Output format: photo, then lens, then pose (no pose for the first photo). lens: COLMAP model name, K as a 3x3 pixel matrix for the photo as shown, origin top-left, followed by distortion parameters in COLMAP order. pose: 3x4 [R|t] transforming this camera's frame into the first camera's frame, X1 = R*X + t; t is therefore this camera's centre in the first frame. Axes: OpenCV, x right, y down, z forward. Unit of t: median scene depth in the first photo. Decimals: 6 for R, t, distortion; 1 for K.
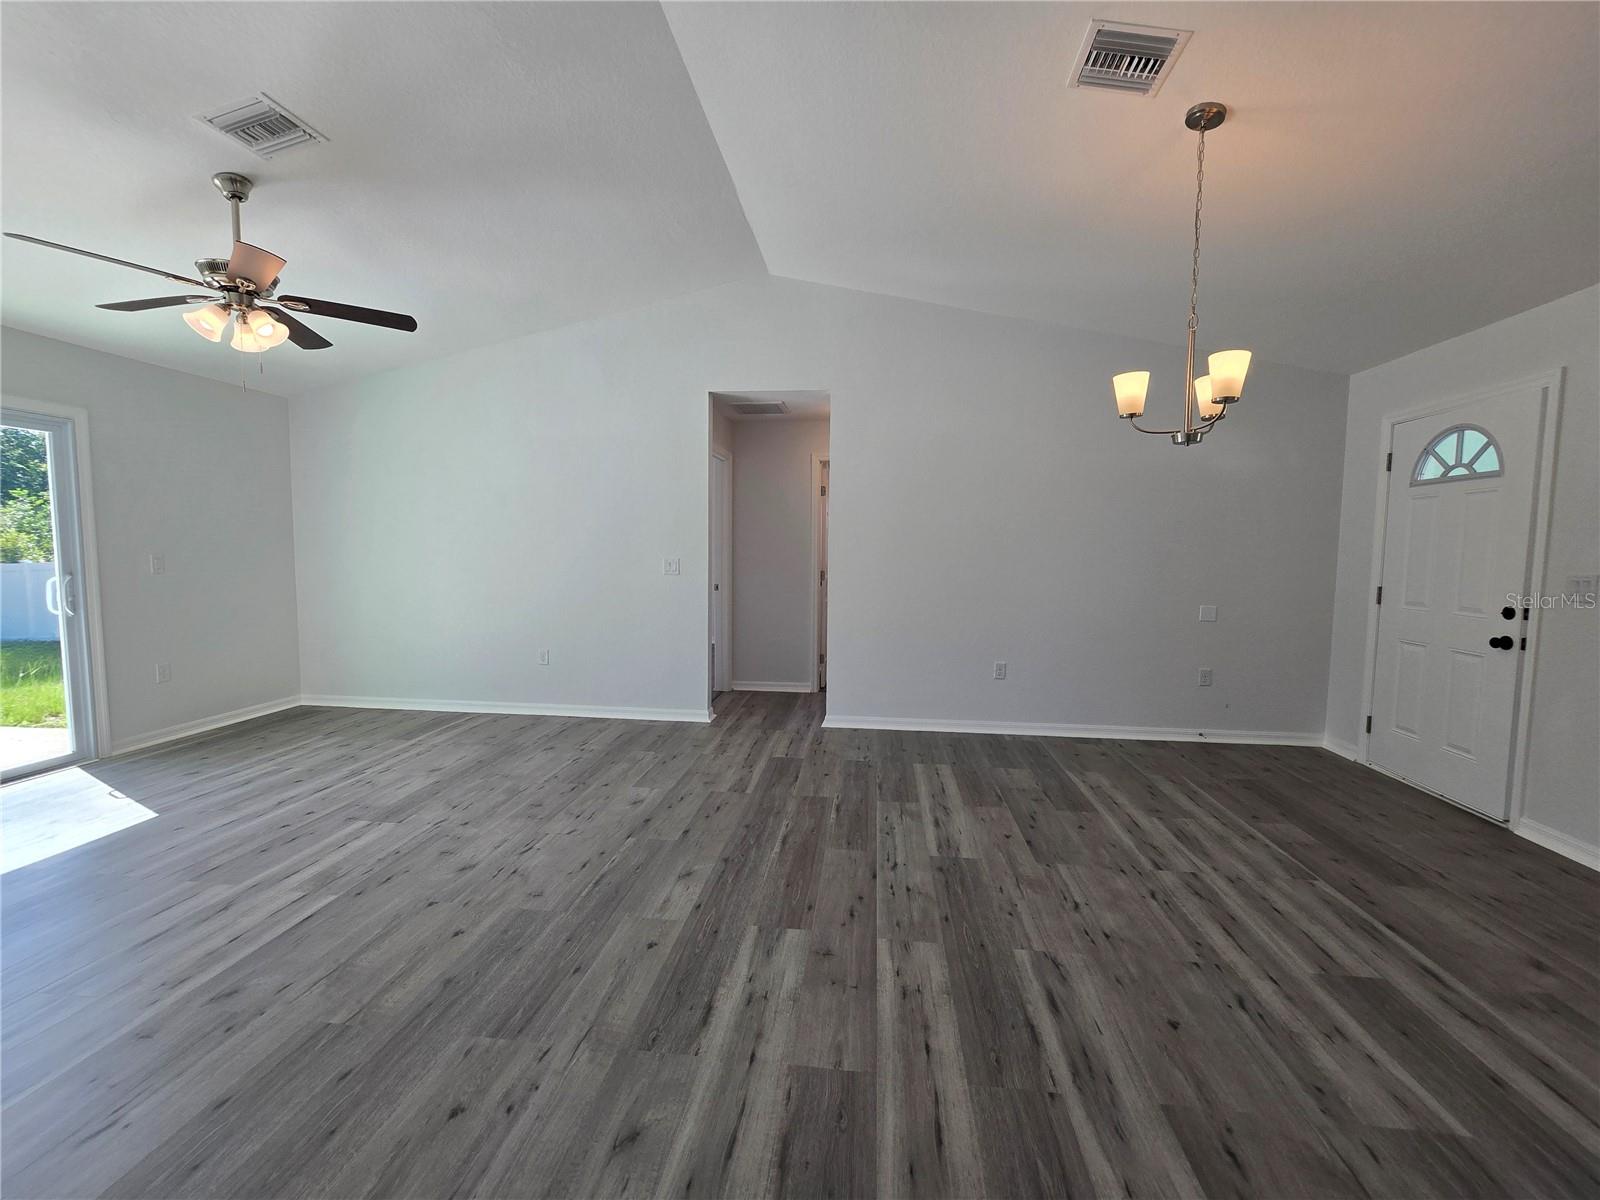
lens RADIAL K [[646.9, 0, 800.0], [0, 646.9, 600.0], [0, 0, 1]] dist [-0.026158, 0.005688]
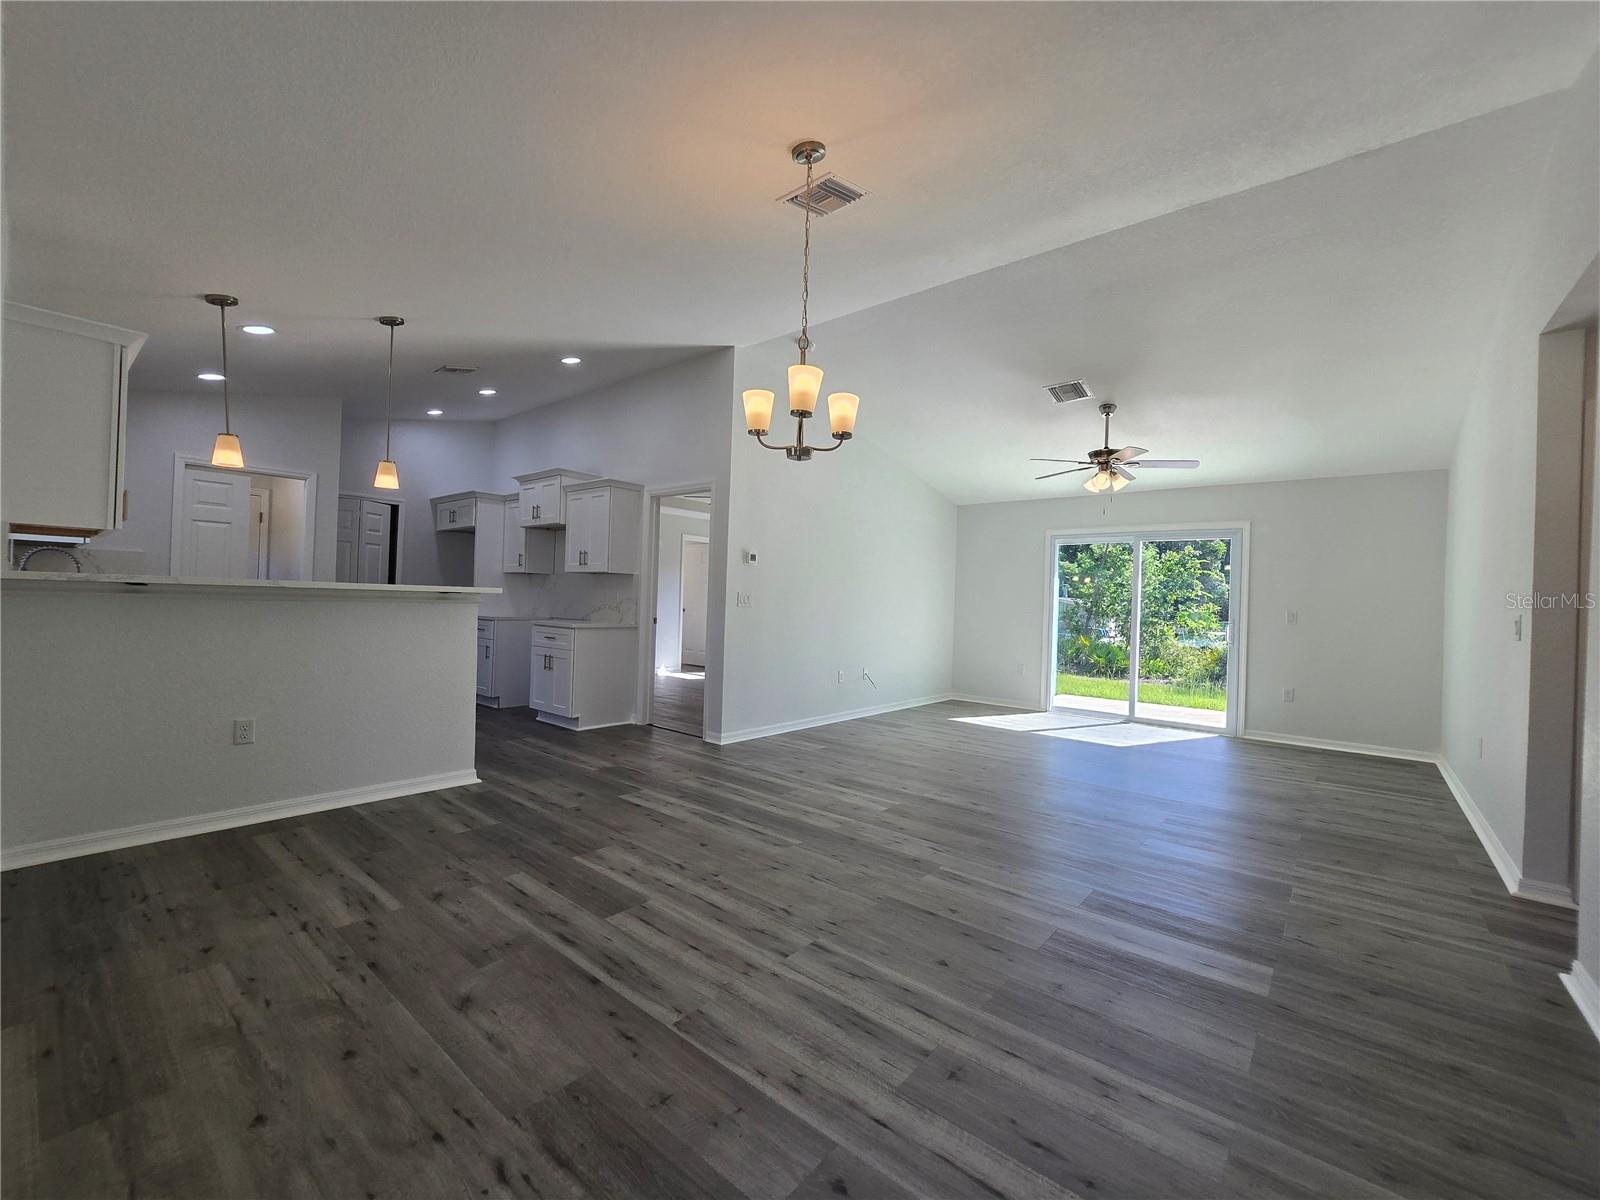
lens RADIAL K [[646.9, 0, 800.0], [0, 646.9, 600.0], [0, 0, 1]] dist [-0.026158, 0.005688]
pose [[-0.530182, -0.021442, -0.847613, 1.575754], [-0.104996, 0.993646, 0.040539, -0.068868], [0.841358, 0.110489, -0.529065, 1.682098]]
